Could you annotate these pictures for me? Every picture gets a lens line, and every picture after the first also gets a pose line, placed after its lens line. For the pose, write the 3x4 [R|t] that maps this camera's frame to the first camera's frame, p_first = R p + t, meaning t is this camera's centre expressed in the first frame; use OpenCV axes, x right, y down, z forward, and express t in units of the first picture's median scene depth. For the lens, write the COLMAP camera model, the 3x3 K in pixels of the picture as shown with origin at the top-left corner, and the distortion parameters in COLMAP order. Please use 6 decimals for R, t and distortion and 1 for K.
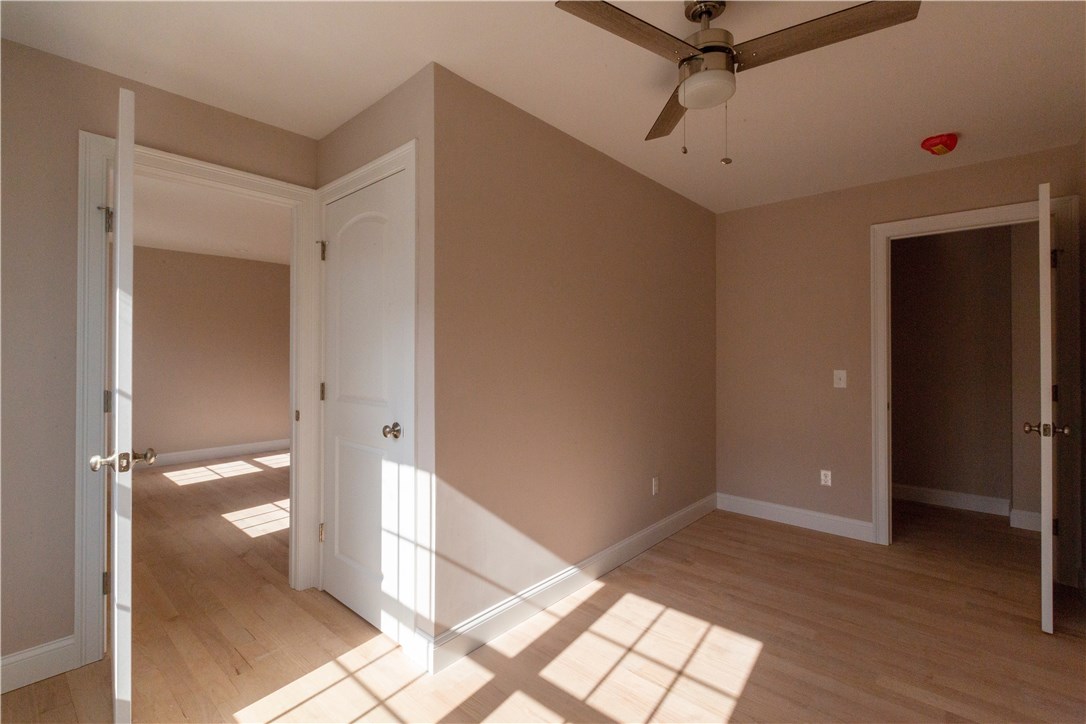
lens RADIAL K [[489.2, 0, 542.8], [0, 489.2, 345.8], [0, 0, 1]] dist [0.001139, -0.000065]
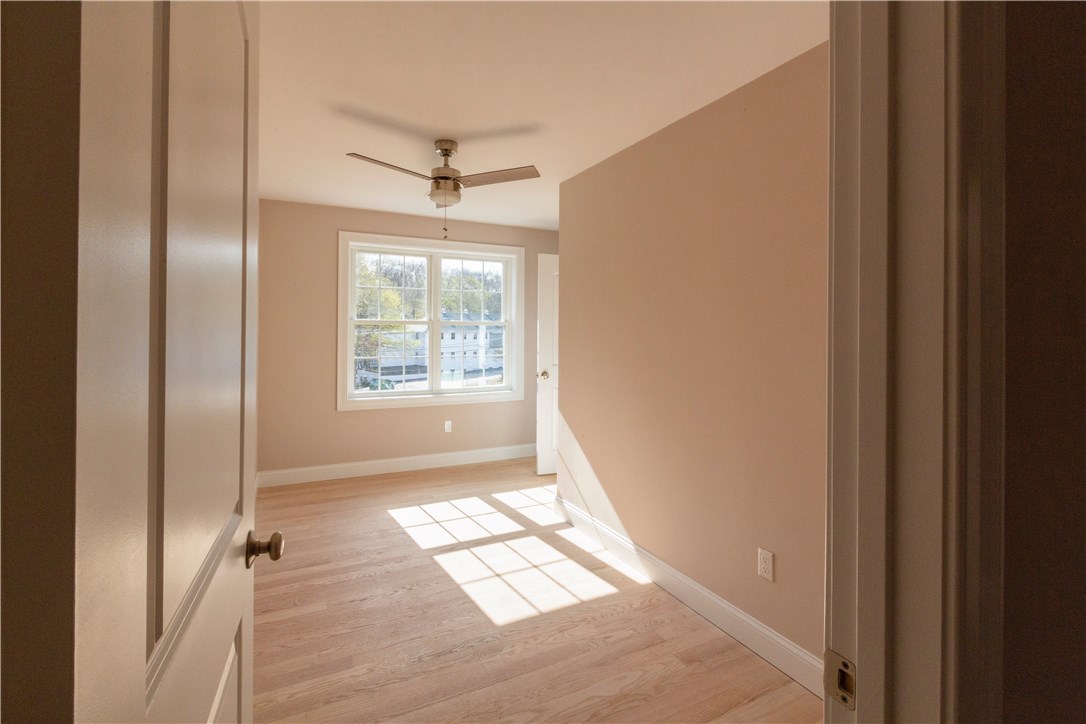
lens RADIAL K [[494.8, 0, 547.9], [0, 494.8, 319.9], [0, 0, 1]] dist [0.001221, -0.000019]
pose [[-0.347150, -0.027229, -0.937414, 1.309114], [0.003467, 0.999534, -0.030318, -0.007968], [0.937803, -0.013775, -0.346894, 1.365714]]
